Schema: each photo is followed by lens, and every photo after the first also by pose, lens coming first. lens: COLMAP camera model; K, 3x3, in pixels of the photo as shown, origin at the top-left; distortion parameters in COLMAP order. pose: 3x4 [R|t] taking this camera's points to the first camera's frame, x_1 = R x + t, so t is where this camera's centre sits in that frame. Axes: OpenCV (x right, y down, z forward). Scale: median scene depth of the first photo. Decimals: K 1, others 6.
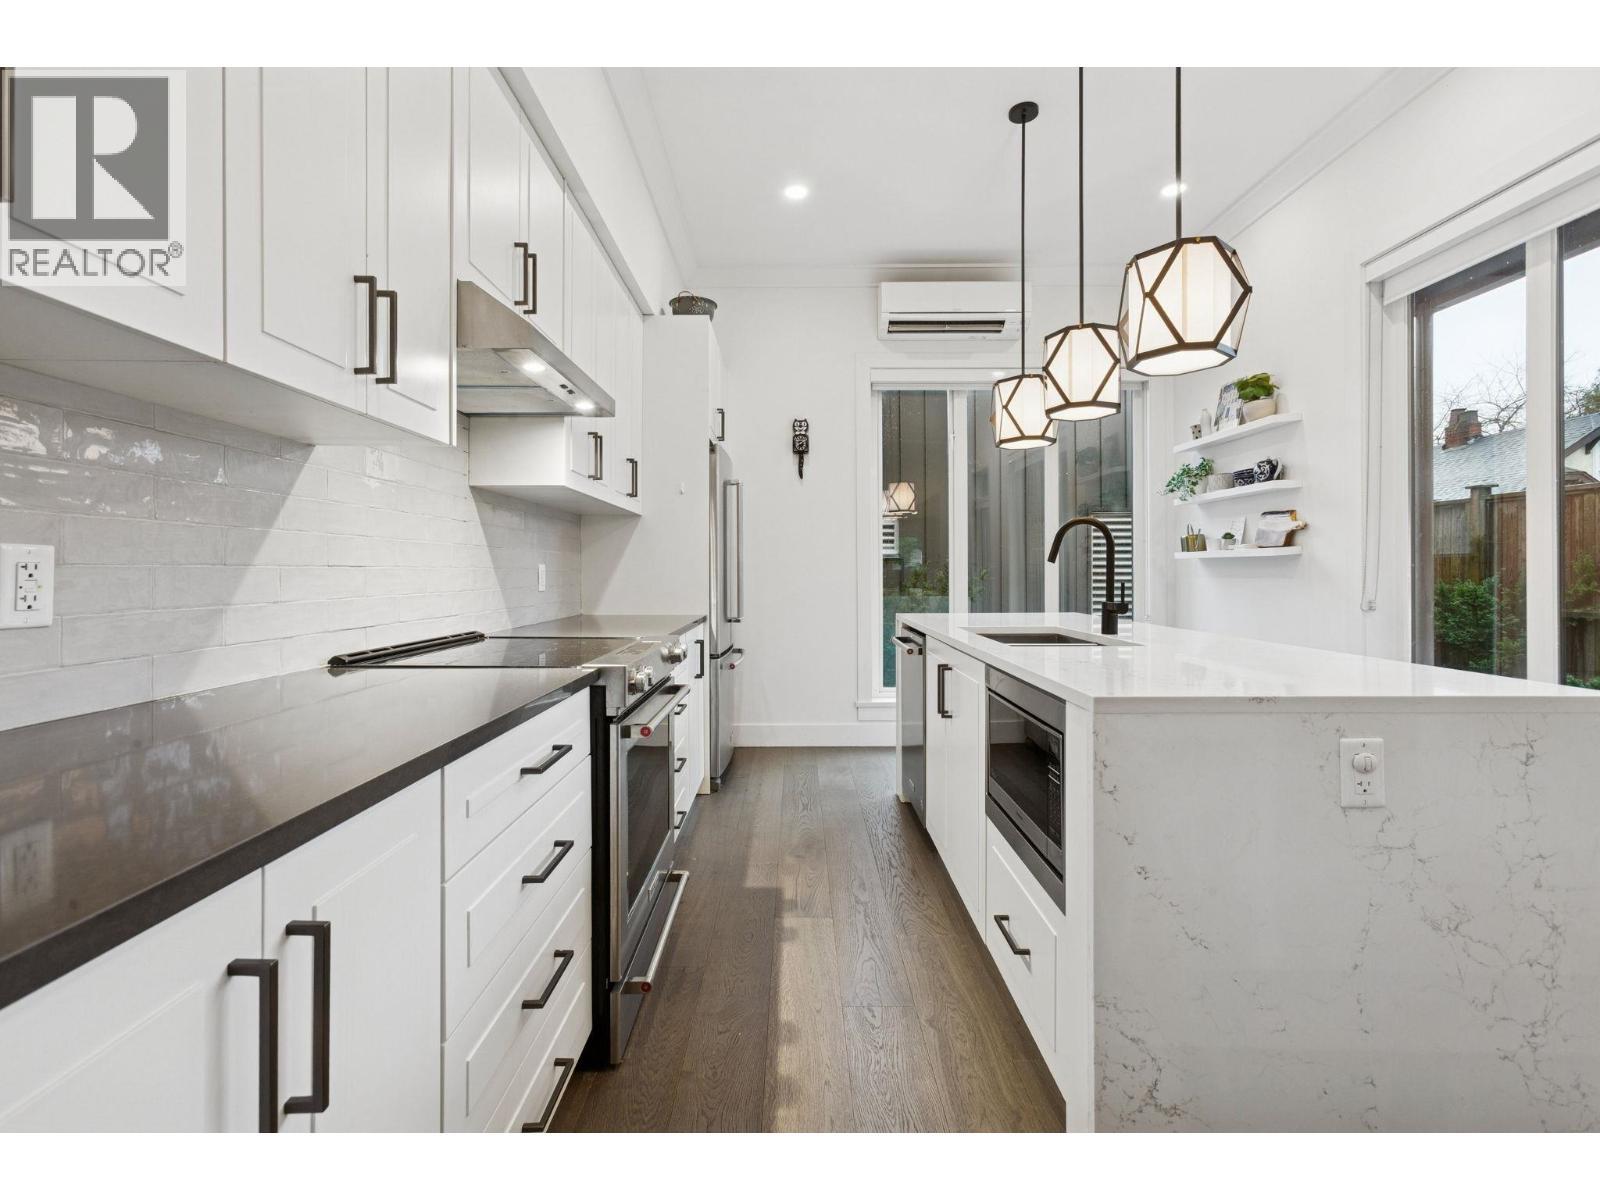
lens RADIAL K [[731.6, 0, 800.1], [0, 731.6, 563.2], [0, 0, 1]] dist [-0.000363, 0.005623]
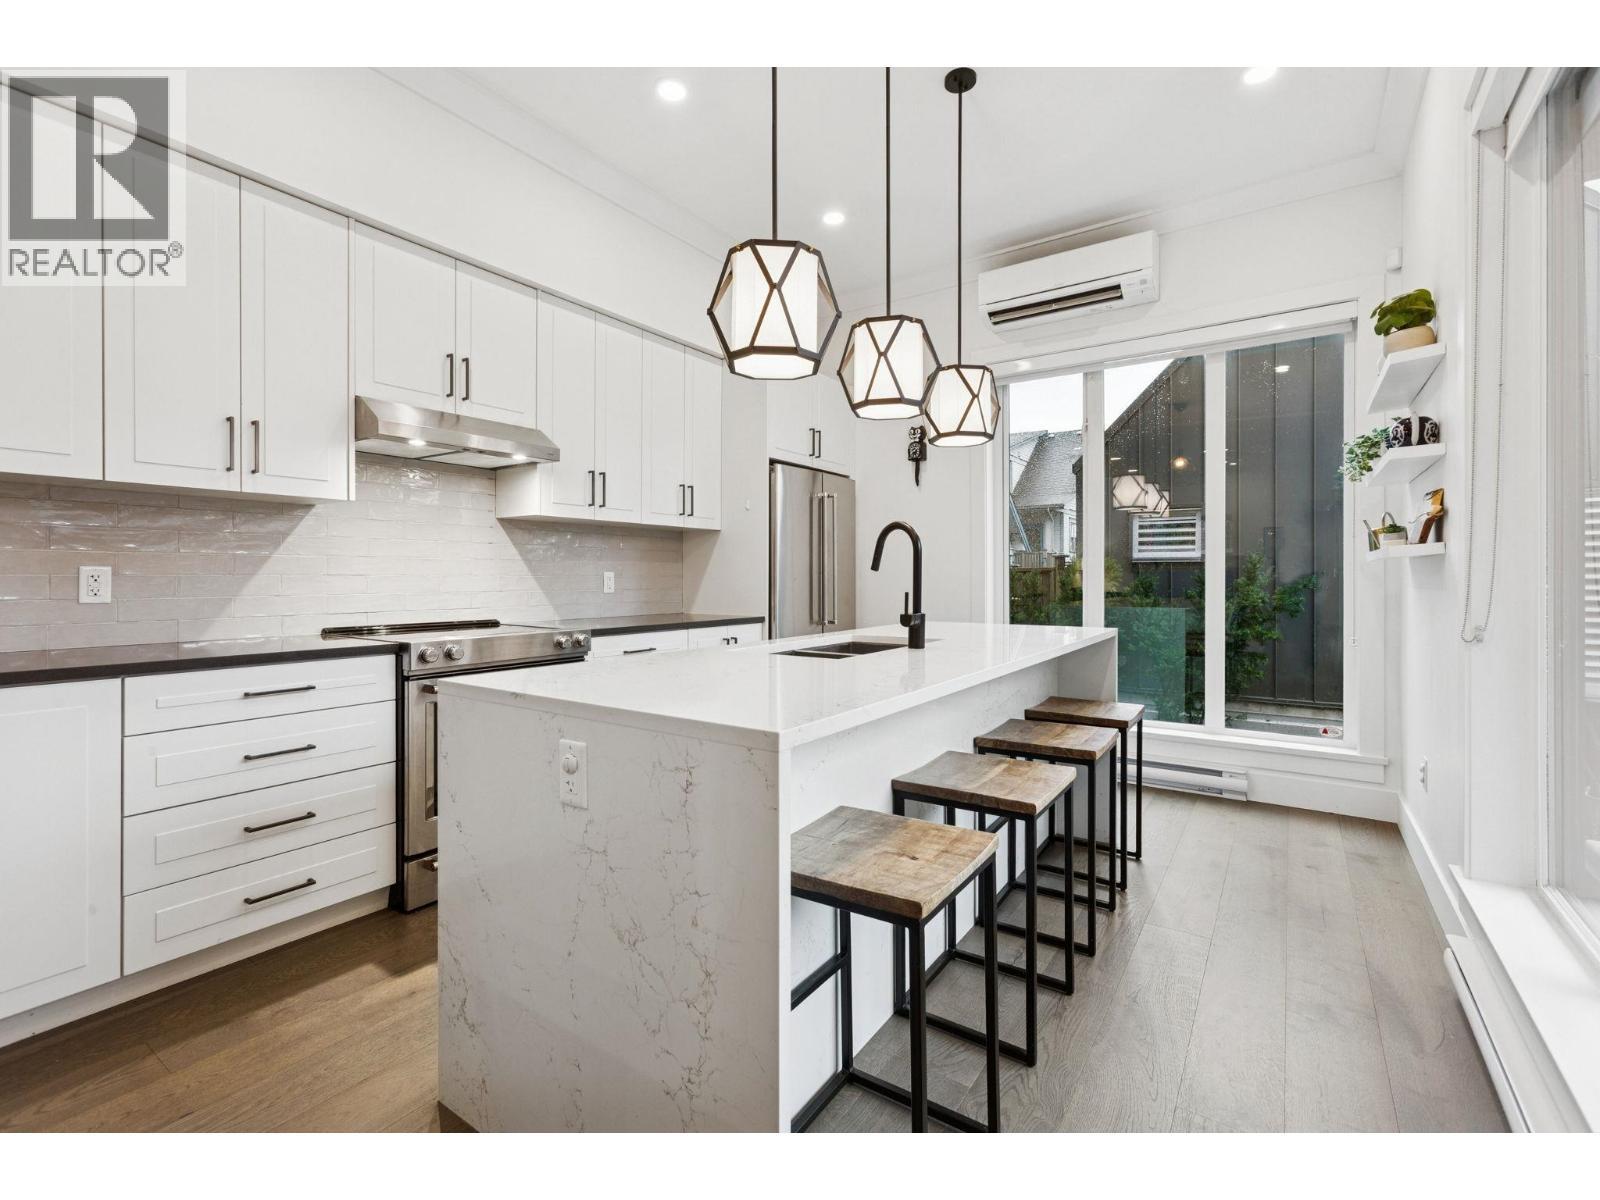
lens RADIAL K [[722.8, 0, 794.1], [0, 722.8, 571.0], [0, 0, 1]] dist [-0.014241, 0.020524]
pose [[0.818986, -0.002227, -0.573810, 0.563608], [0.004649, 0.999985, 0.002754, -0.002384], [0.573795, -0.004923, 0.818984, 0.115647]]
